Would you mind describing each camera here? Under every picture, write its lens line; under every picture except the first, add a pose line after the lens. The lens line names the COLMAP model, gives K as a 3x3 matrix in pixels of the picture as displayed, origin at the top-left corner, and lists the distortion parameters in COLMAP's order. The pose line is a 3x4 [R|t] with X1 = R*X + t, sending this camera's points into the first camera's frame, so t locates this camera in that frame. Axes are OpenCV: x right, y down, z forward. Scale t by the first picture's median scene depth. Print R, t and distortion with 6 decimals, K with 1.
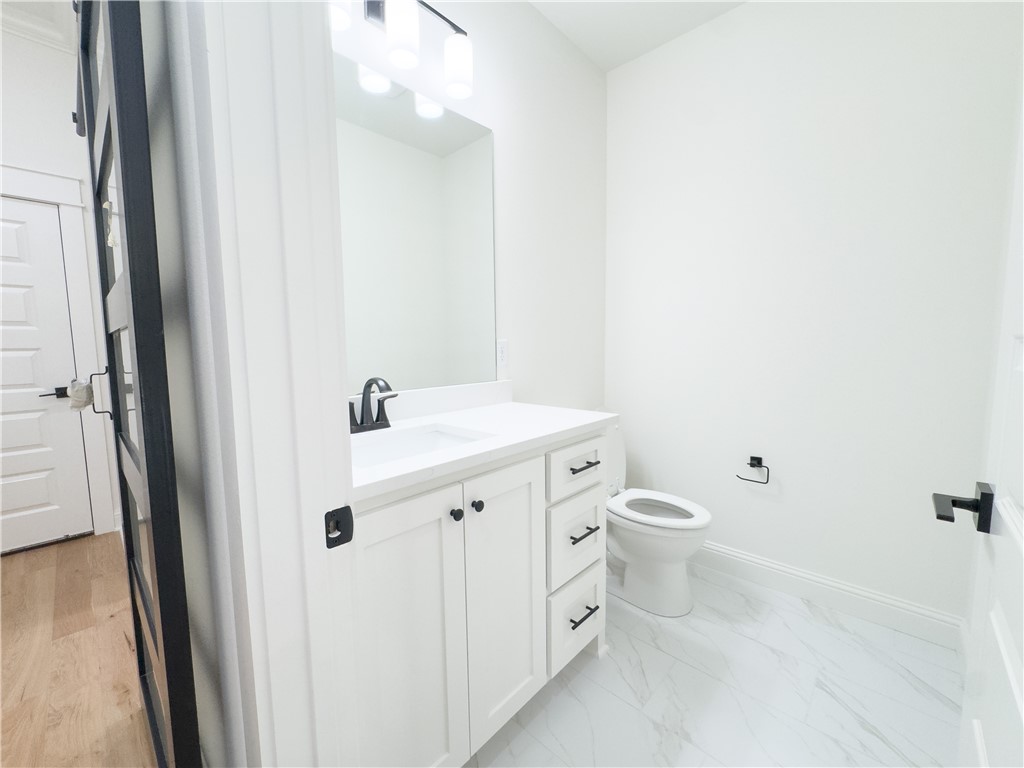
lens RADIAL K [[414.6, 0, 510.4], [0, 414.6, 388.8], [0, 0, 1]] dist [0.000551, 0.000056]
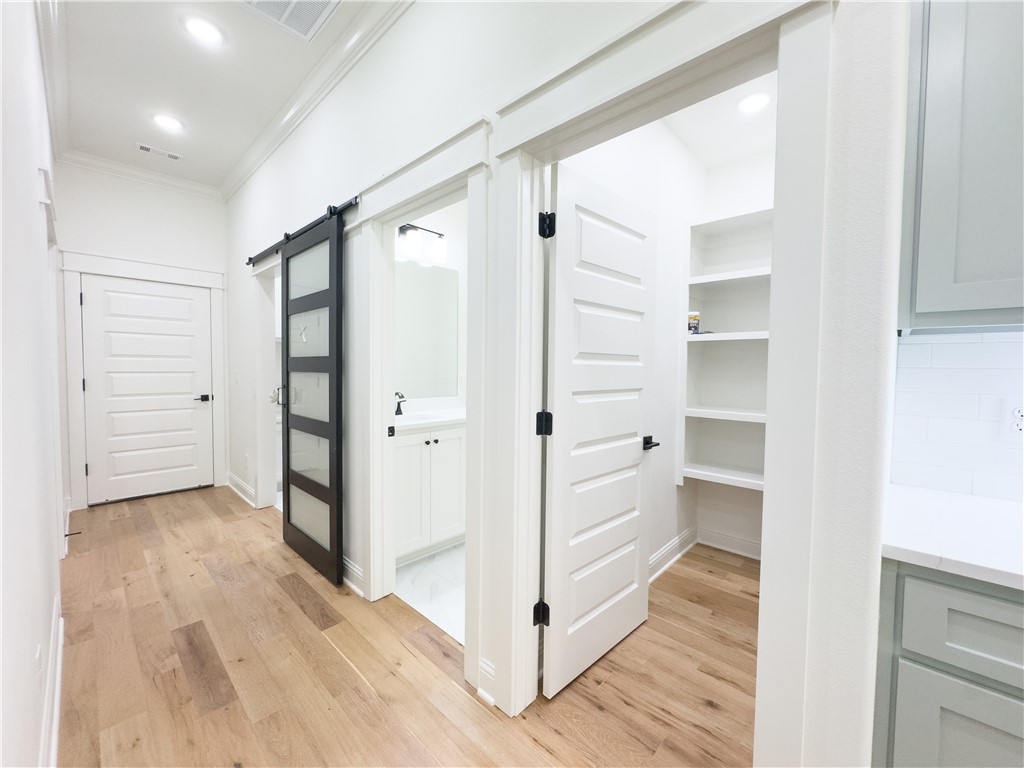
lens RADIAL K [[411.1, 0, 514.1], [0, 411.1, 384.7], [0, 0, 1]] dist [-0.002084, -0.000534]
pose [[0.999774, 0.020996, 0.003387, 0.223678], [-0.020762, 0.998083, -0.058305, 0.035302], [-0.004605, 0.058221, 0.998293, -0.911291]]
